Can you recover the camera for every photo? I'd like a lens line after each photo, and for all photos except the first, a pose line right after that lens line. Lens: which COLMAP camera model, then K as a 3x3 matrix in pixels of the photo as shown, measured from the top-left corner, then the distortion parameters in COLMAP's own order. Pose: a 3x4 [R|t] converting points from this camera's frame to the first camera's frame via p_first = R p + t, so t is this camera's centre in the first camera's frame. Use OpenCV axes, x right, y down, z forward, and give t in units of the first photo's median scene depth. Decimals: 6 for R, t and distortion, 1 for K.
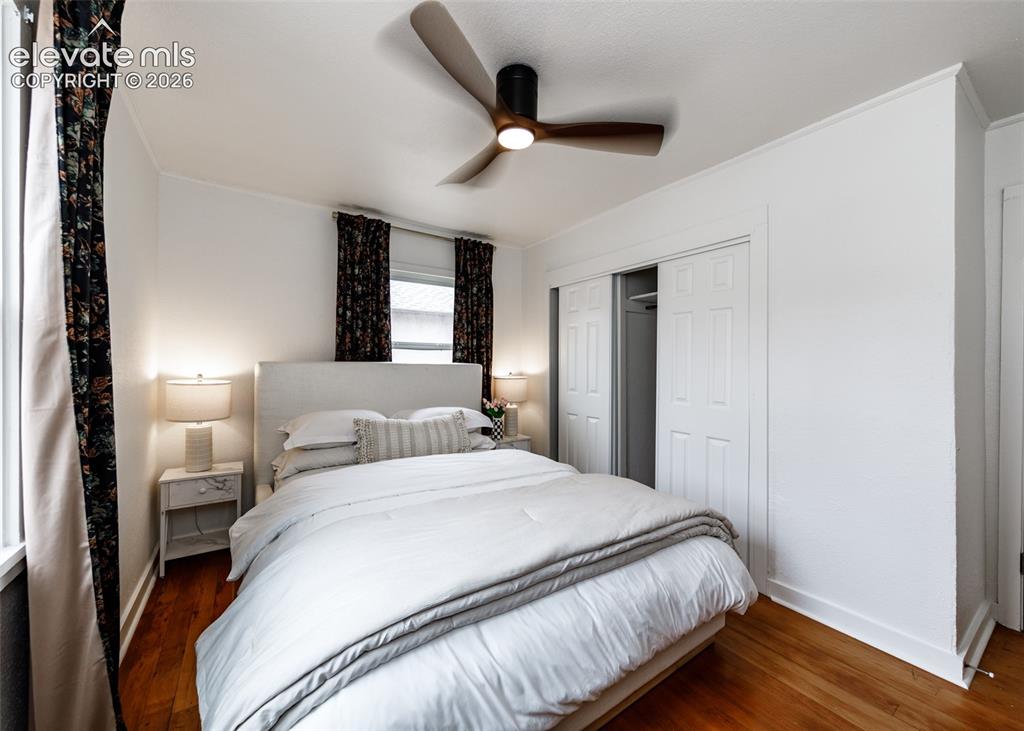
lens RADIAL K [[391.9, 0, 510.2], [0, 391.9, 365.0], [0, 0, 1]] dist [0.006347, -0.001001]
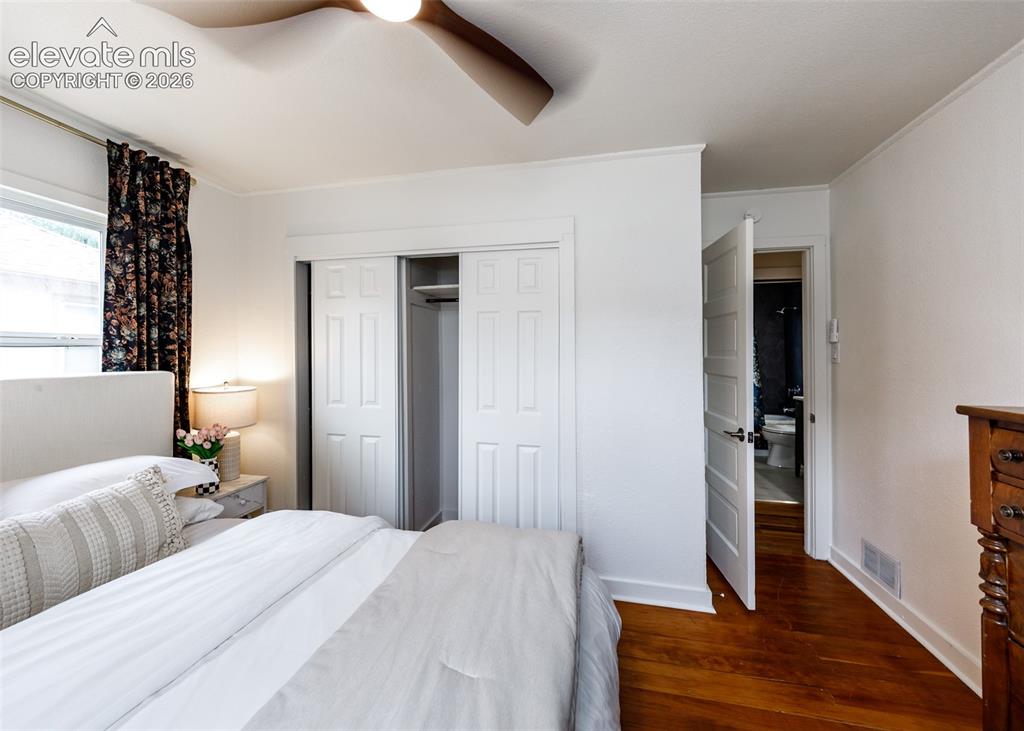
lens RADIAL K [[391.9, 0, 498.5], [0, 391.9, 349.4], [0, 0, 1]] dist [0.006347, -0.001001]
pose [[0.722611, -0.002163, 0.691252, -0.131153], [0.004260, 0.999990, -0.001324, -0.033215], [-0.691242, 0.003901, 0.722613, 0.242333]]
